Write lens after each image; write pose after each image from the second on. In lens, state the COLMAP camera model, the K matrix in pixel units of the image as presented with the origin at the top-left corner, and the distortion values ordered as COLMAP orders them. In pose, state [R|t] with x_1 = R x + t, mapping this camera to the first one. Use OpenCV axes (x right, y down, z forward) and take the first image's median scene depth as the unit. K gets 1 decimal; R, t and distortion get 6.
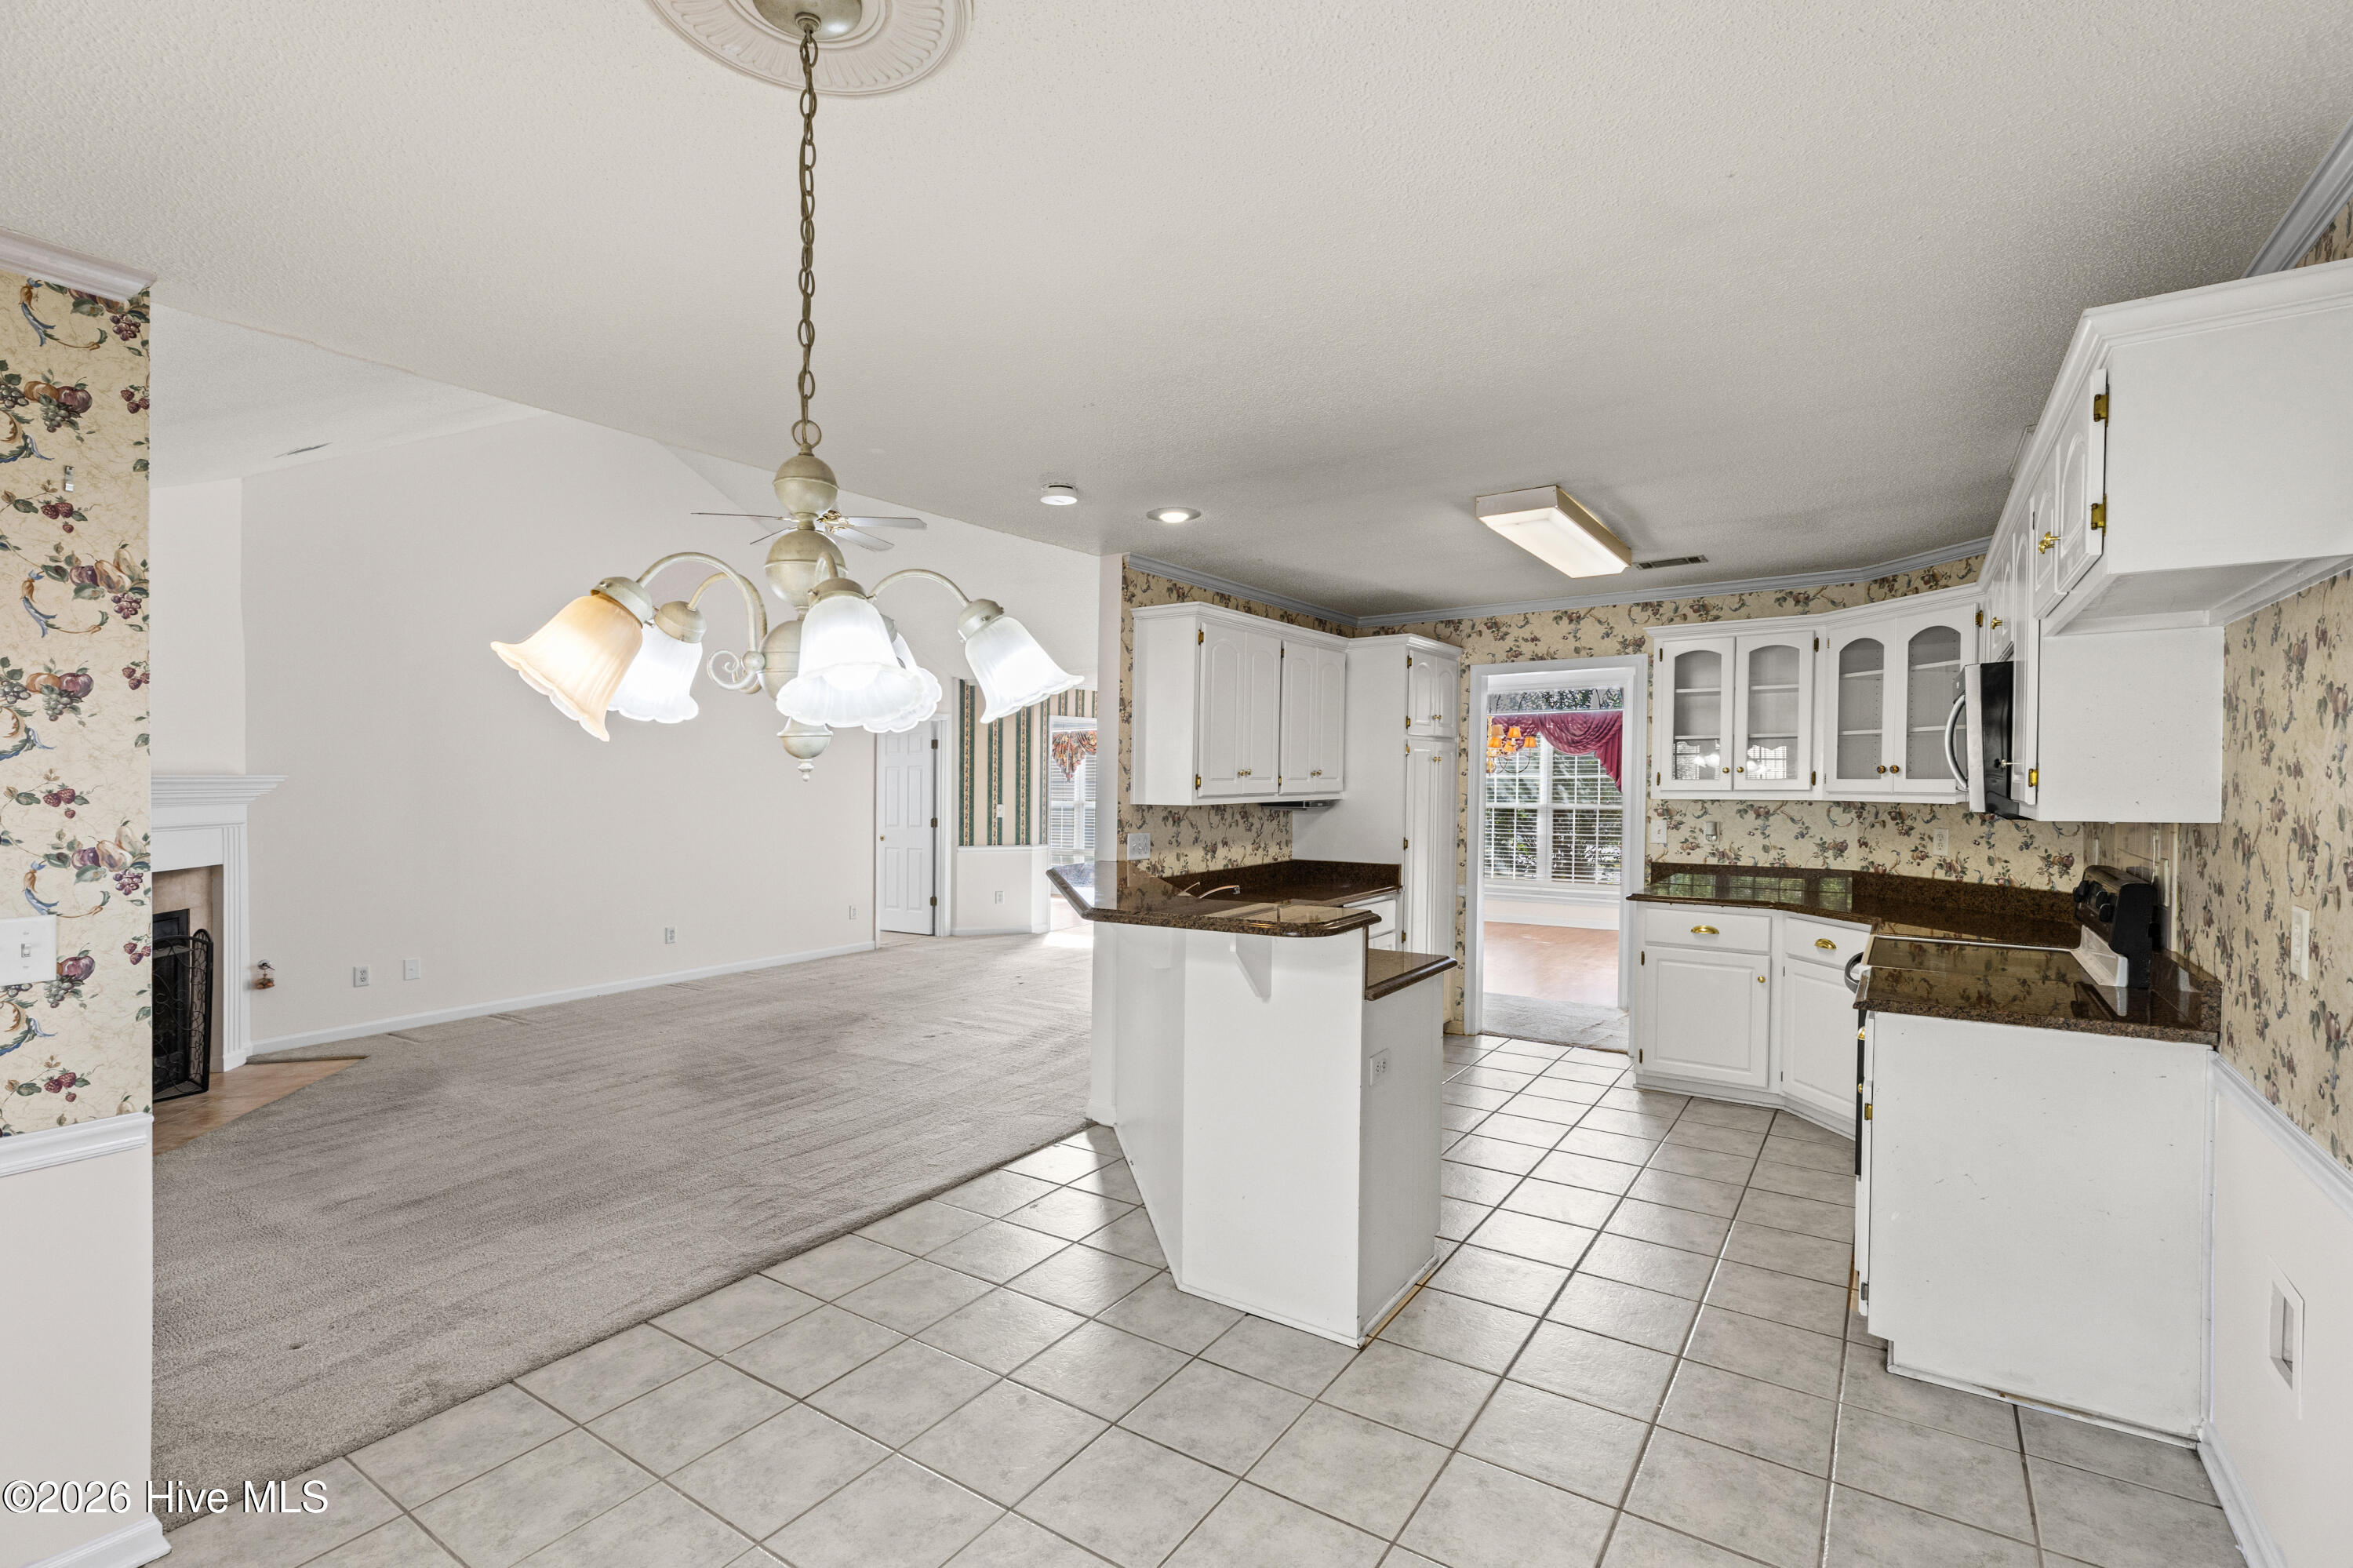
lens RADIAL K [[1056.6, 0, 1179.6], [0, 1056.6, 813.1], [0, 0, 1]] dist [0.006479, -0.001806]
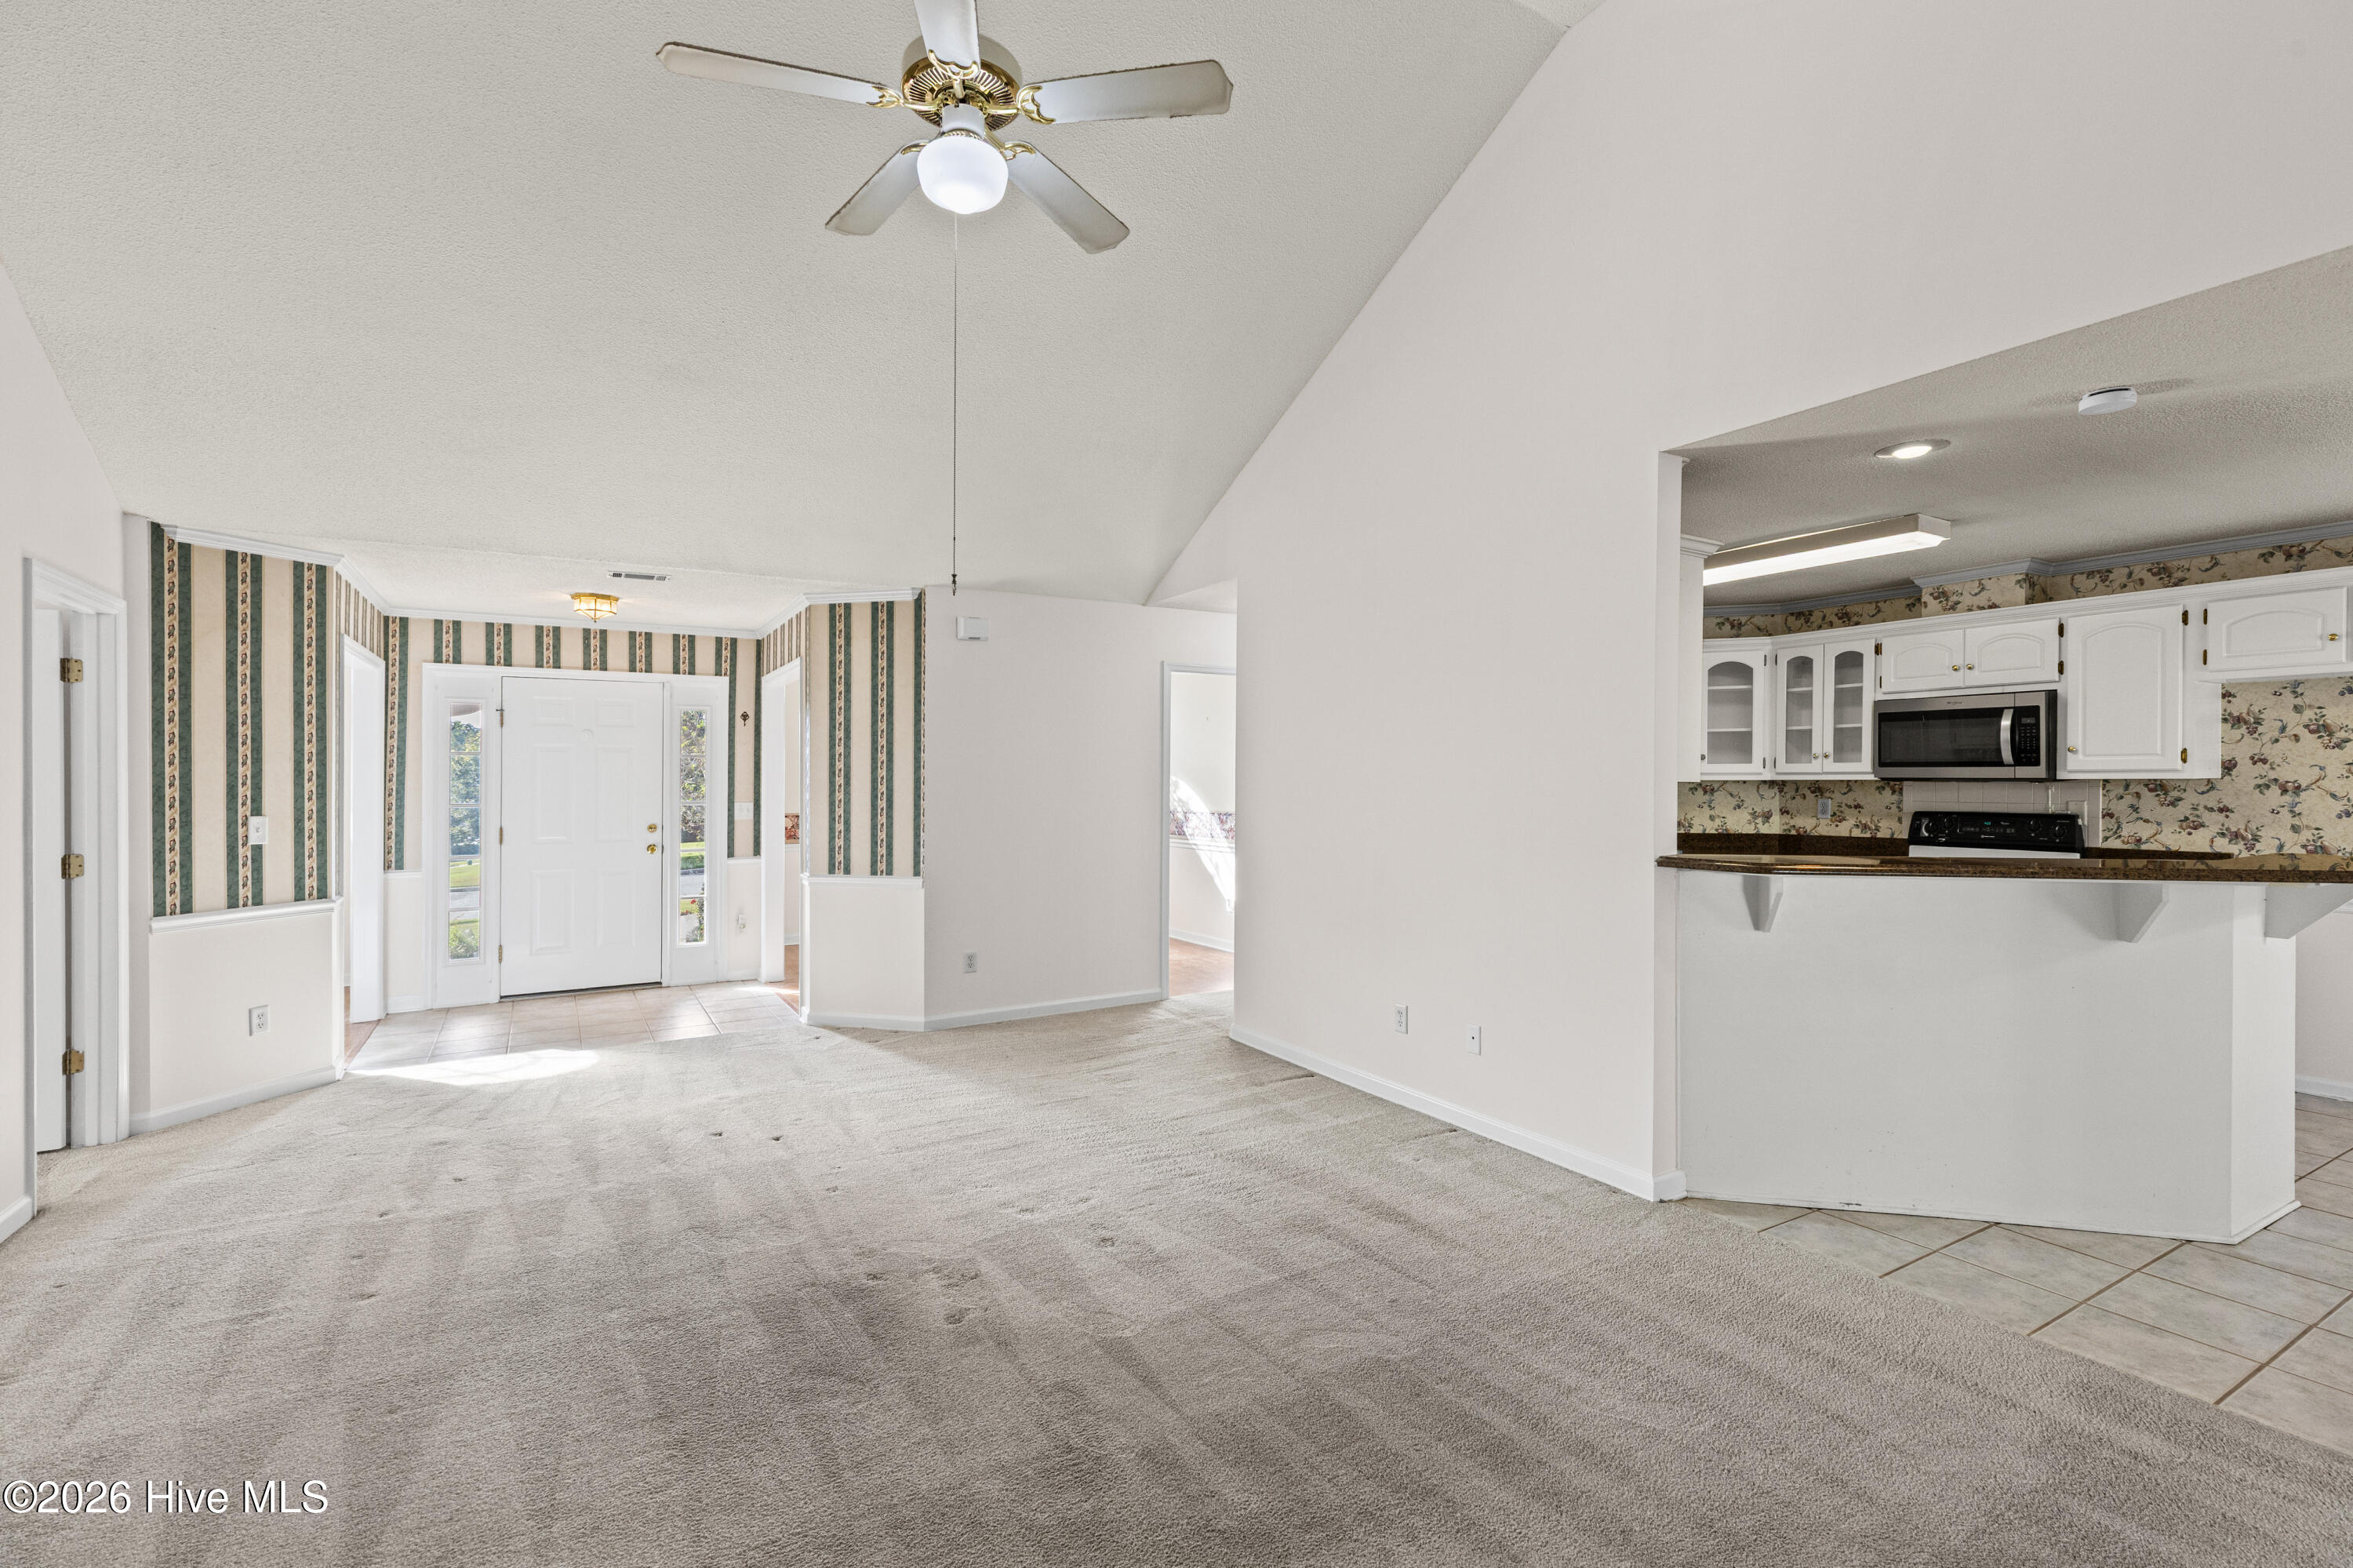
lens RADIAL K [[1056.6, 0, 1174.9], [0, 1056.6, 799.3], [0, 0, 1]] dist [0.006479, -0.001806]
pose [[0.432643, -0.013035, 0.901471, -0.805882], [0.031779, 0.999495, -0.000800, -0.004845], [-0.901005, 0.028994, 0.432839, 0.868583]]
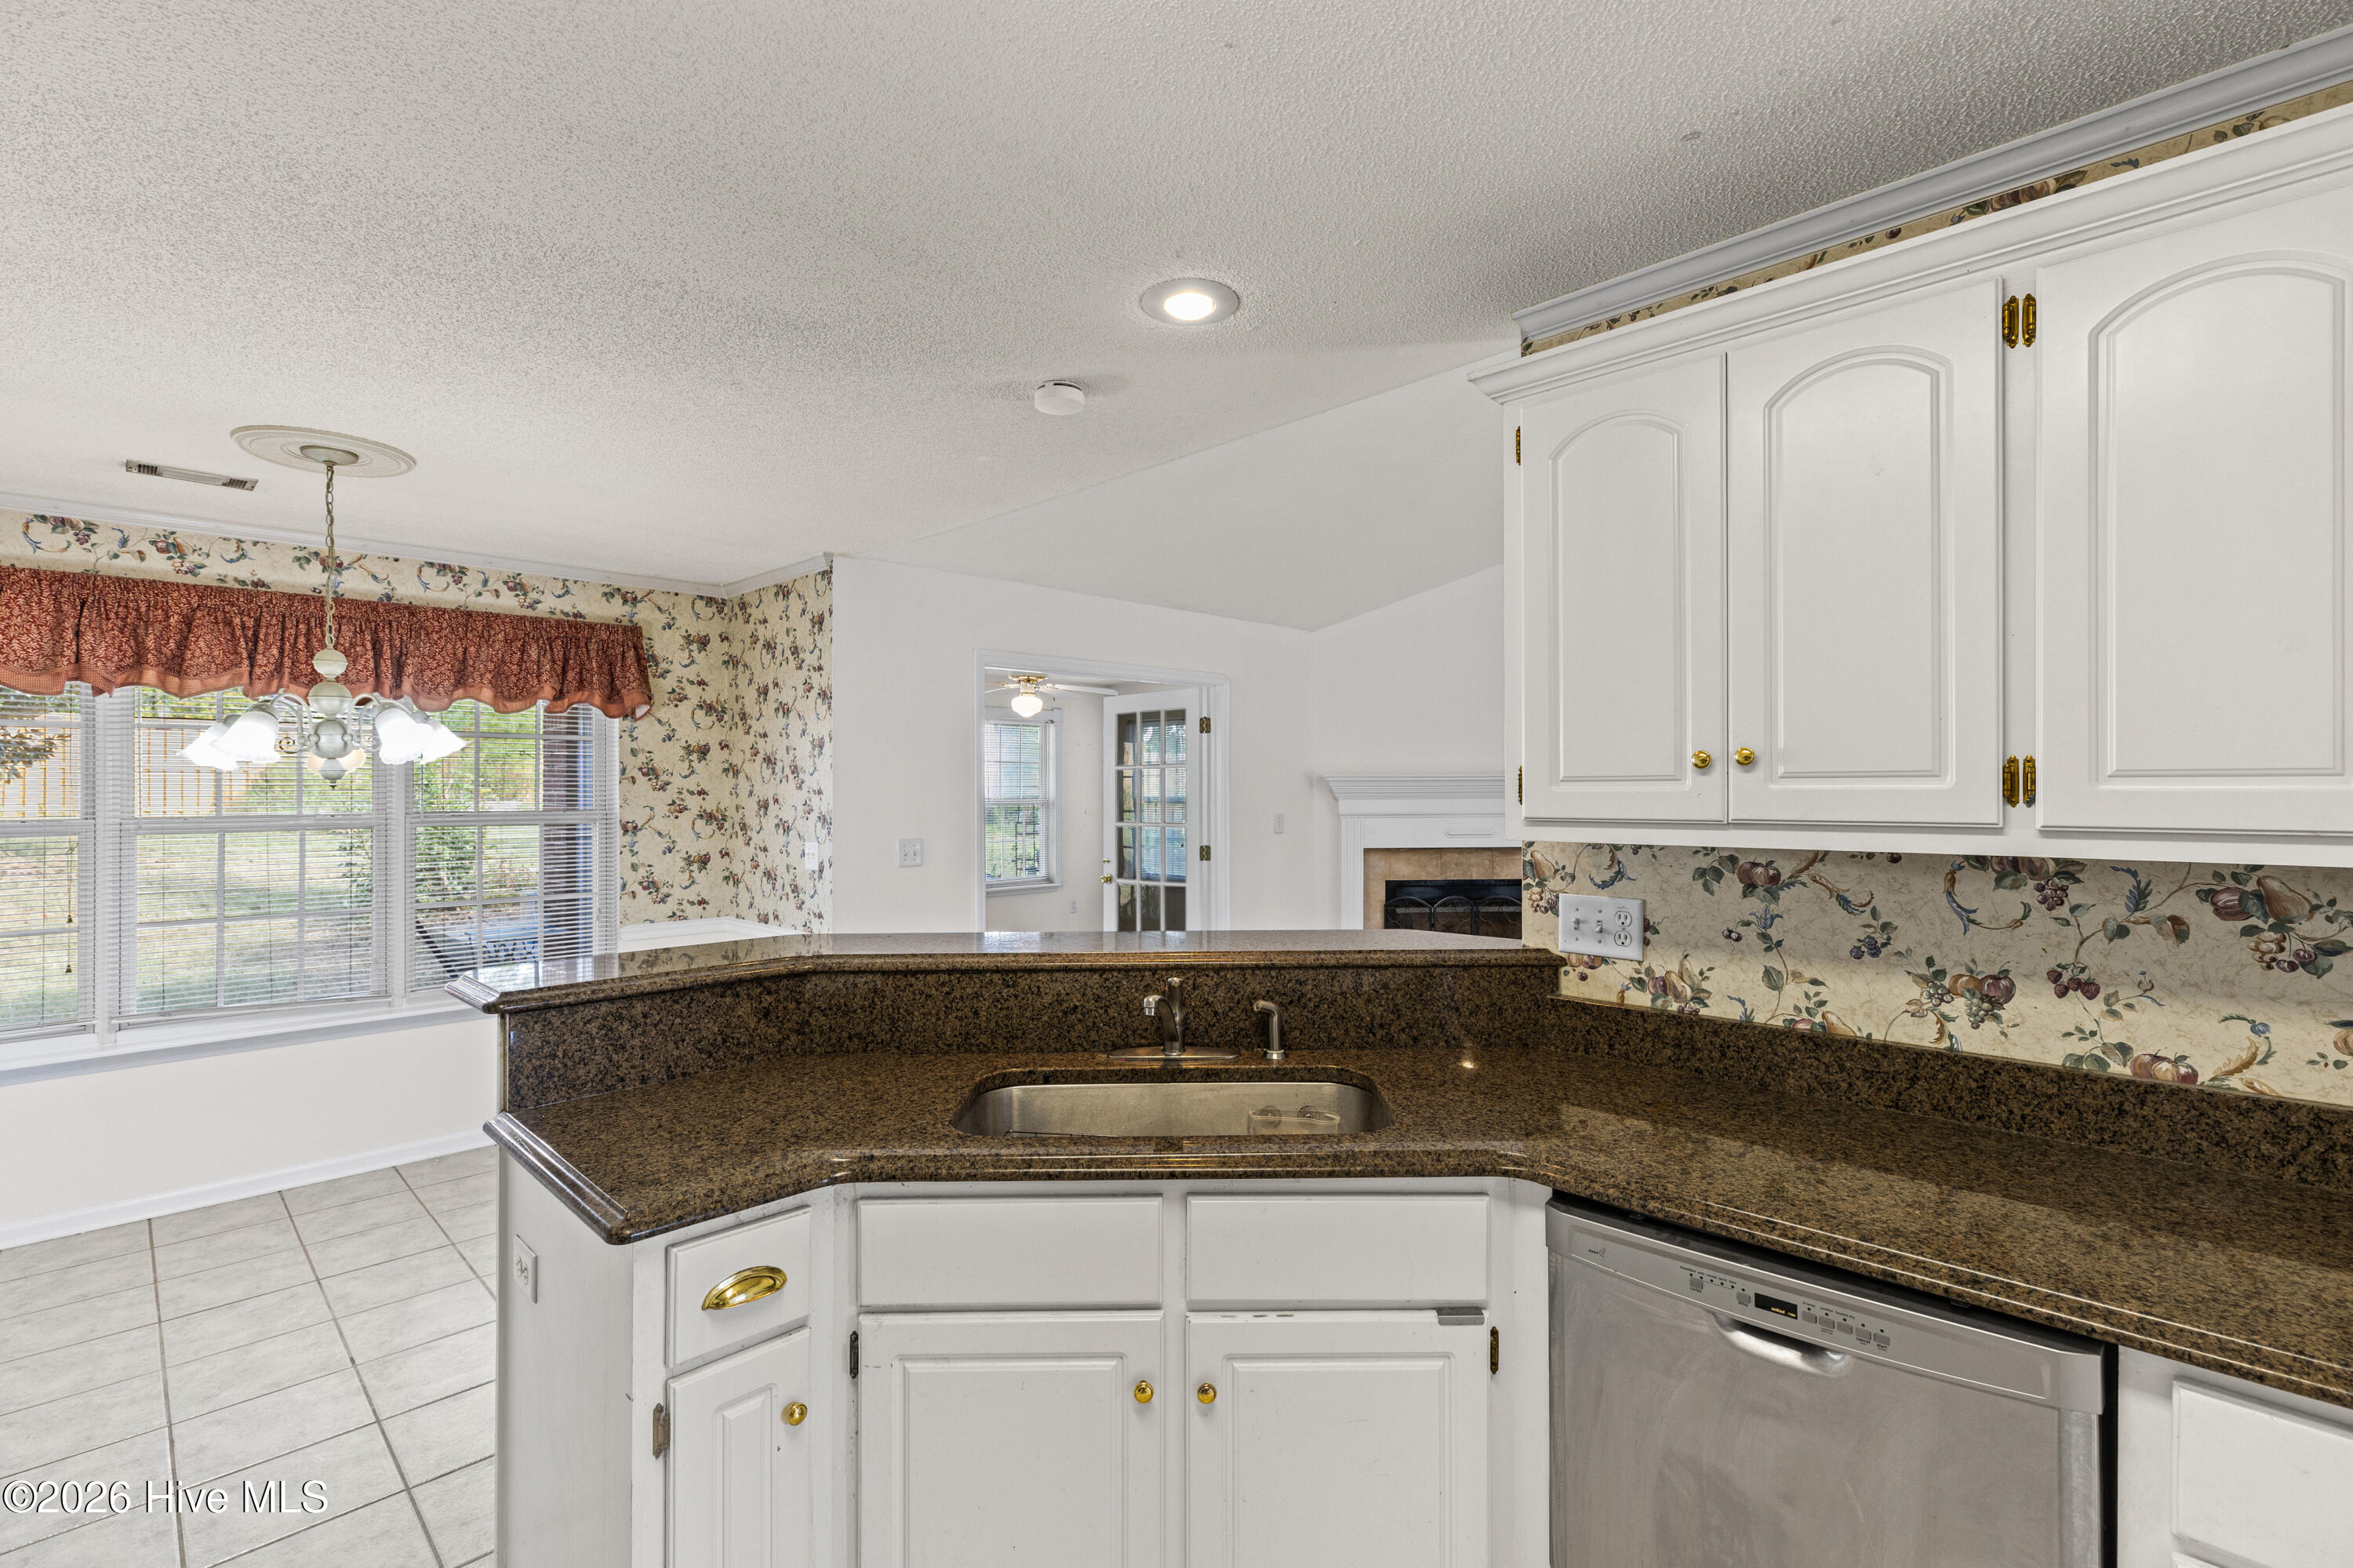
lens RADIAL K [[1056.6, 0, 1177.8], [0, 1056.6, 784.1], [0, 0, 1]] dist [0.006479, -0.001806]
pose [[-0.178960, 0.005636, -0.983840, 0.397249], [-0.023676, 0.999669, 0.010034, -0.026904], [0.983571, 0.025089, -0.178768, 0.812887]]
